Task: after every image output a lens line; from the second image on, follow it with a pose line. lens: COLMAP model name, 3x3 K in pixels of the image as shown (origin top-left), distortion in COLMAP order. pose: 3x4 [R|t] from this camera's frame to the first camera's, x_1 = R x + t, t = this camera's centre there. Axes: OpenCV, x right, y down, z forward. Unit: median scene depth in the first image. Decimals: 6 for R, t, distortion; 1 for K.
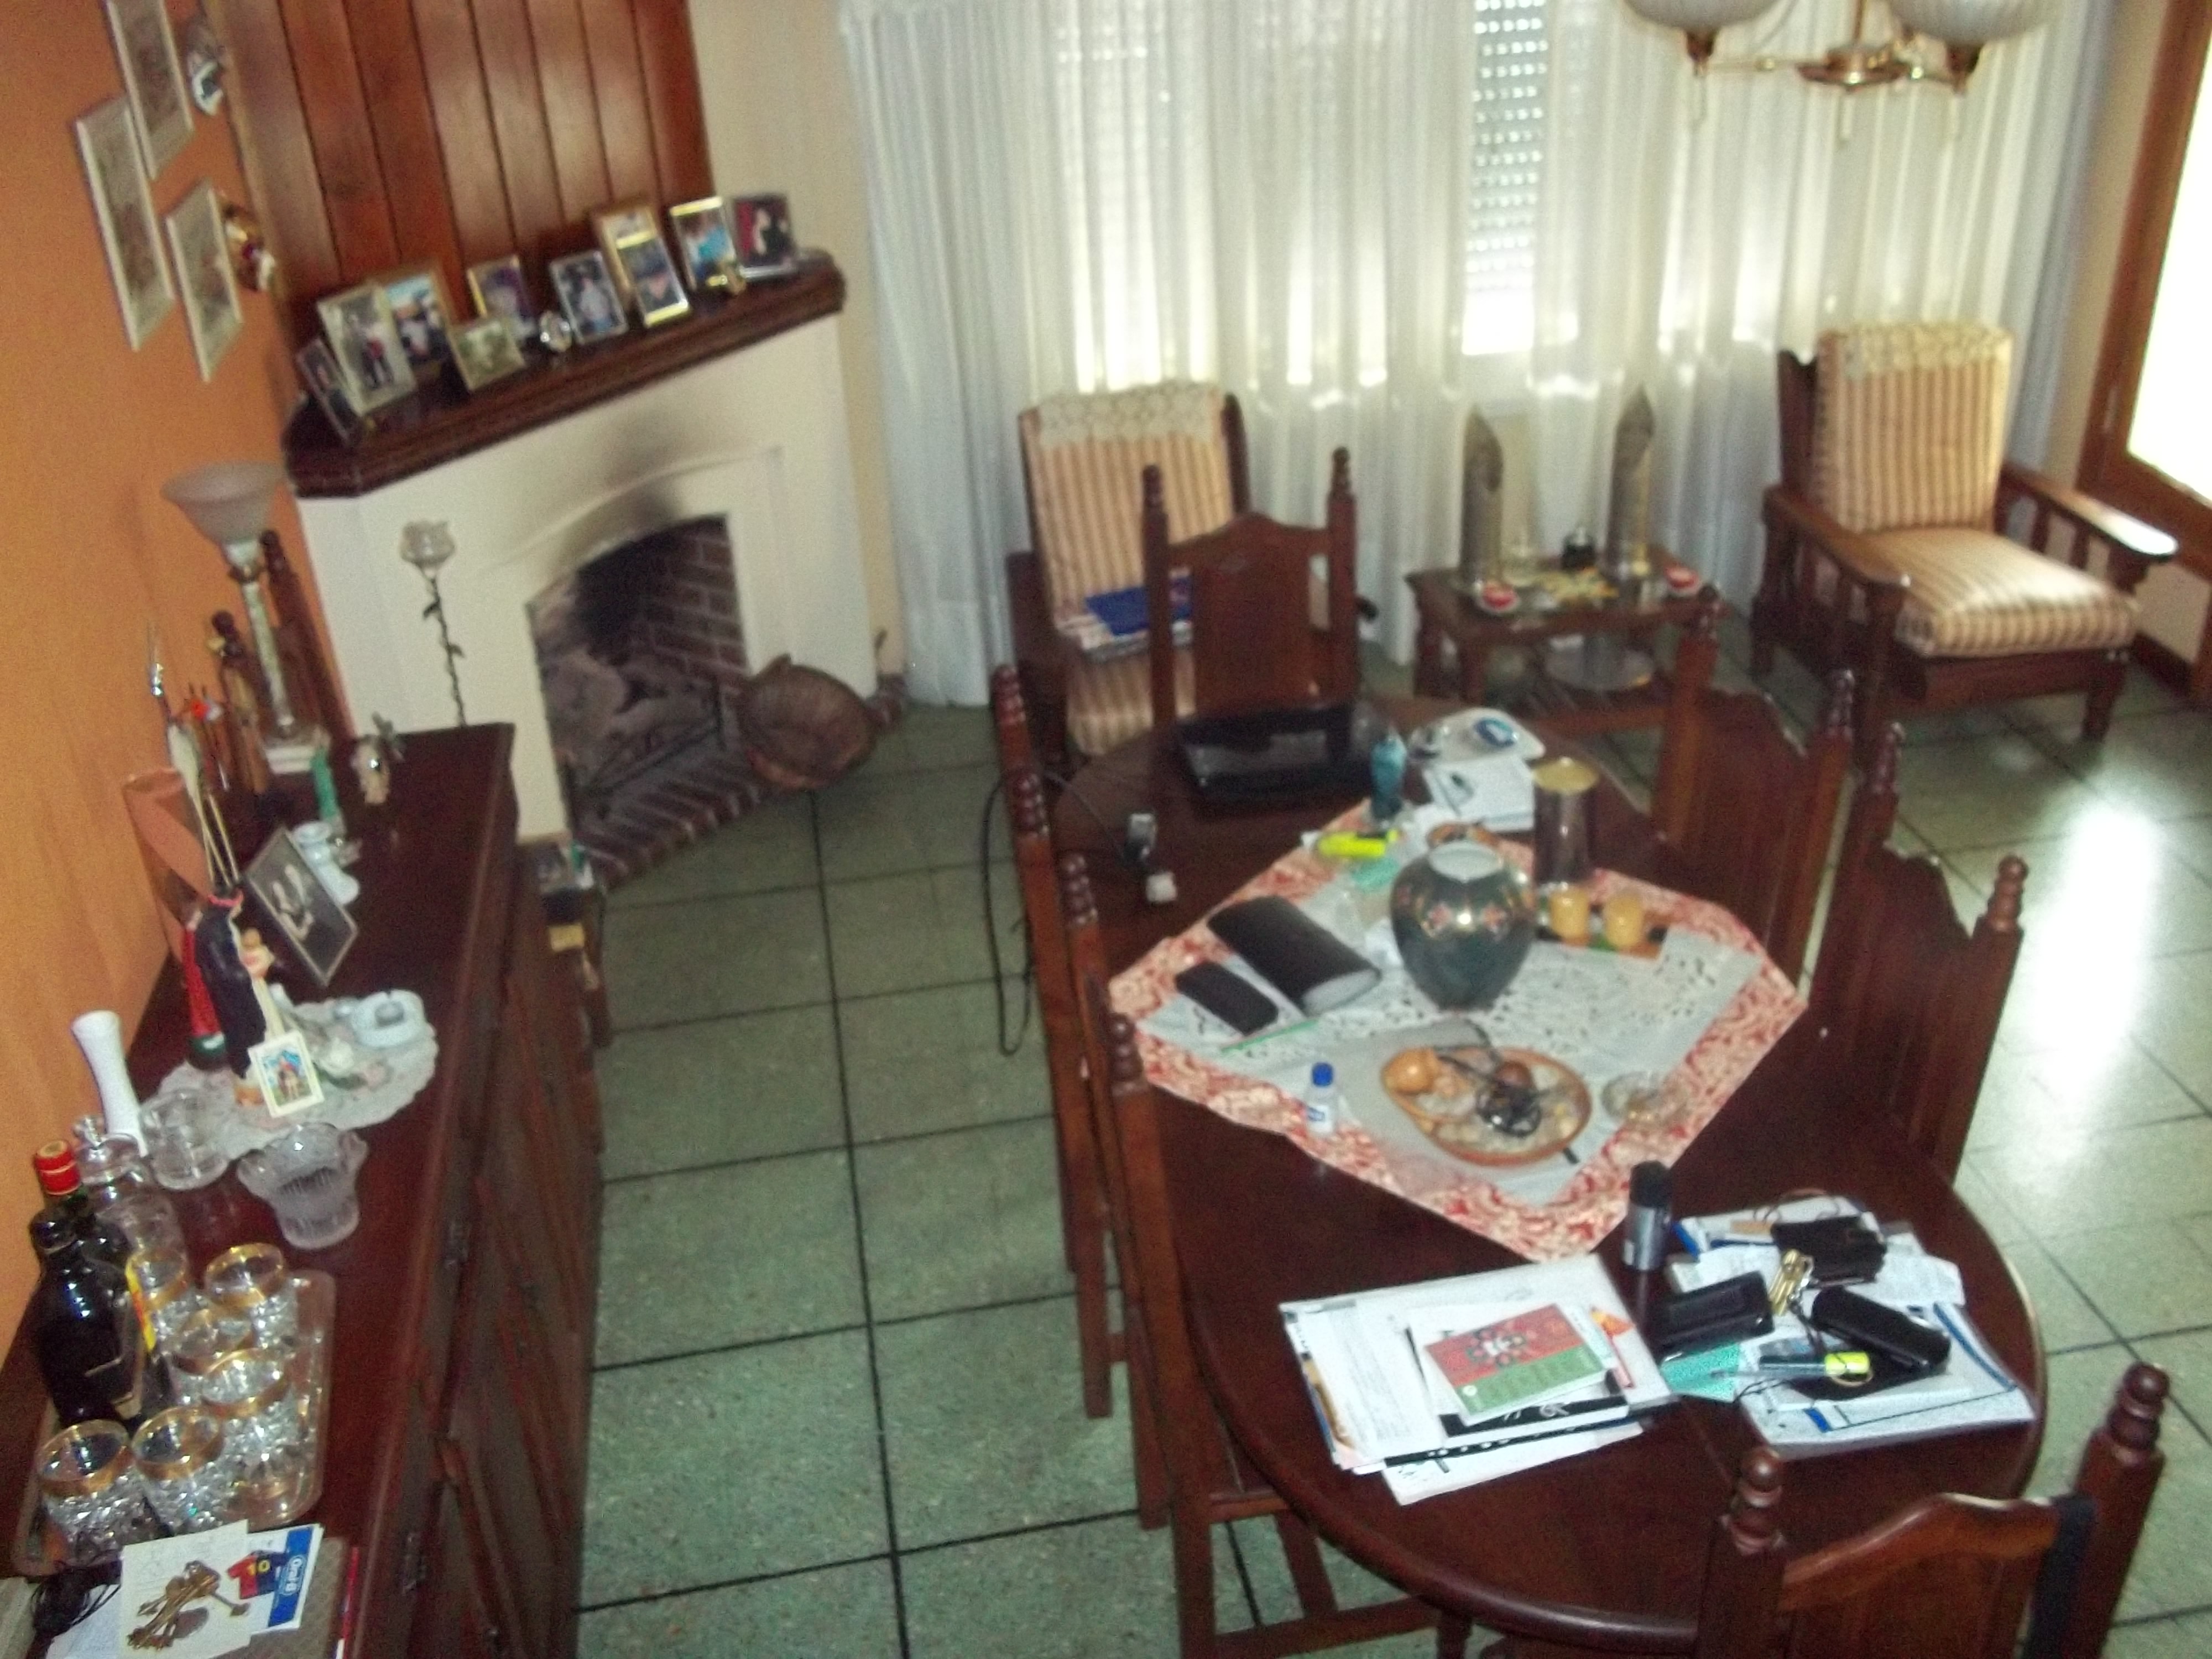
lens RADIAL K [[2065.8, 0, 1106.1], [0, 2065.8, 831.6], [0, 0, 1]] dist [-0.001590, 0.000000]
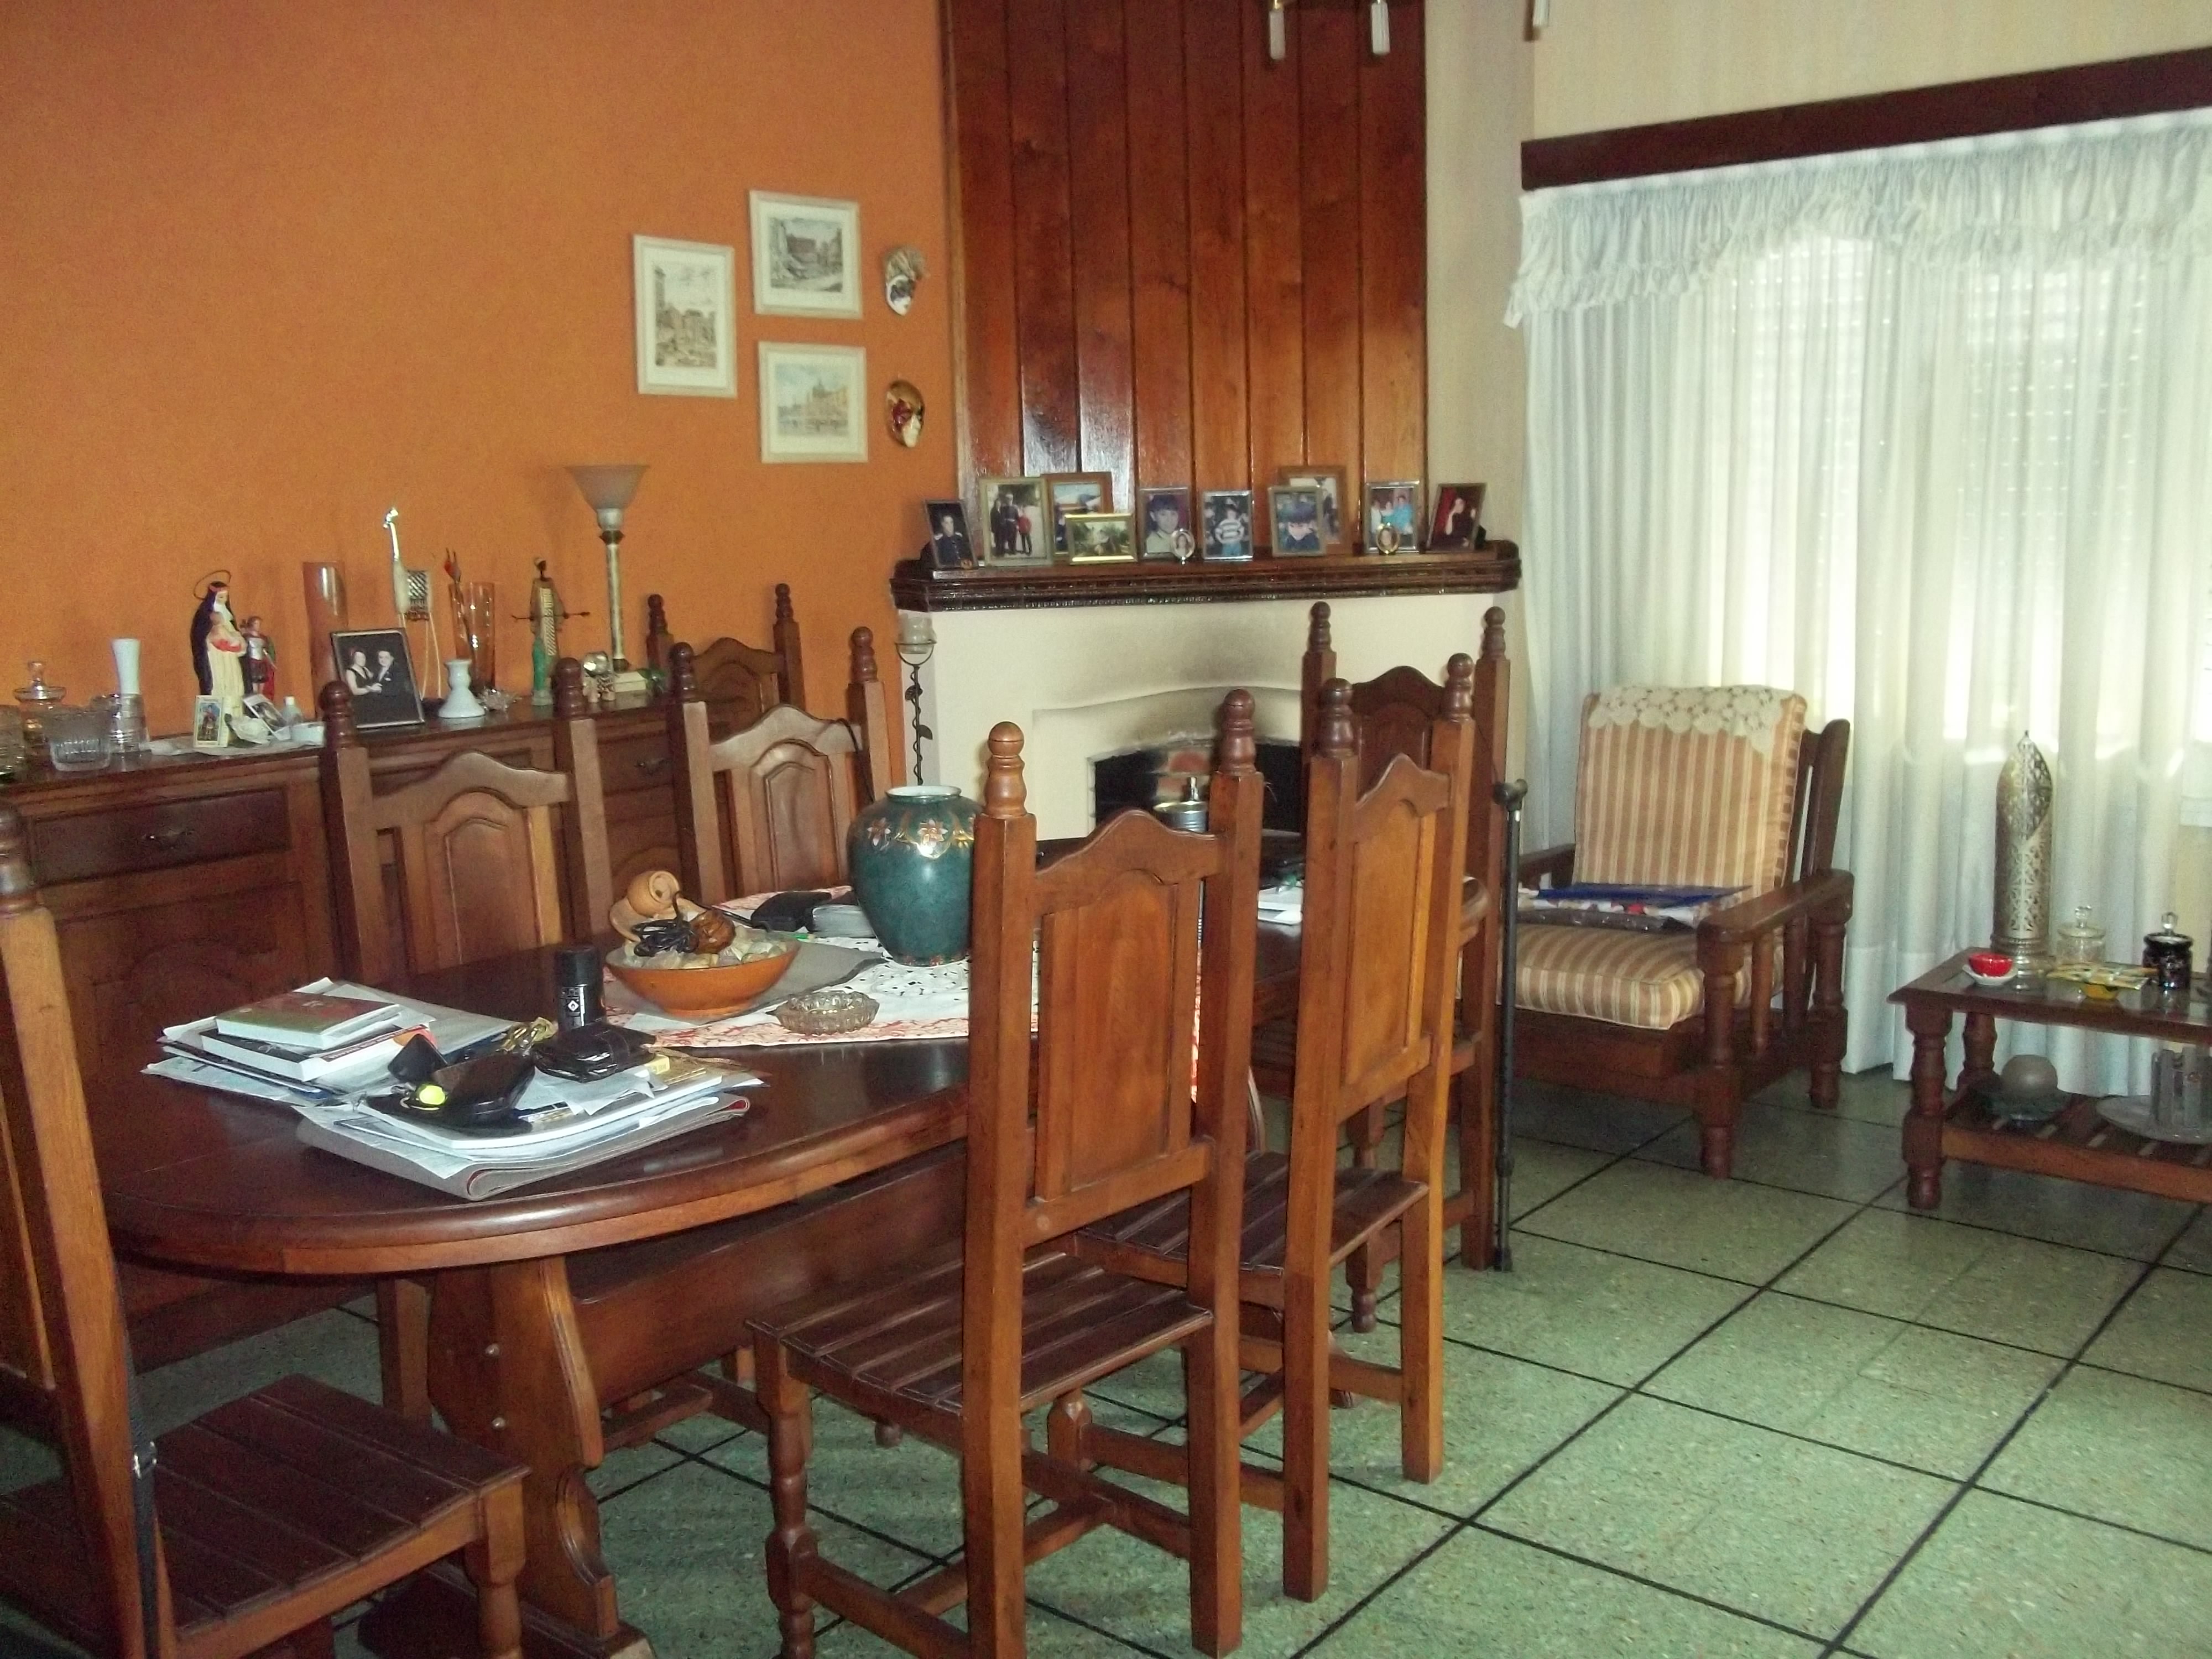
lens RADIAL K [[2065.8, 0, 1107.0], [0, 2065.8, 824.1], [0, 0, 1]] dist [-0.001590, 0.000000]
pose [[0.649931, 0.156671, -0.743669, 0.579608], [-0.383481, 0.912423, -0.142922, 0.080419], [0.656149, 0.378072, 0.653093, 0.273589]]
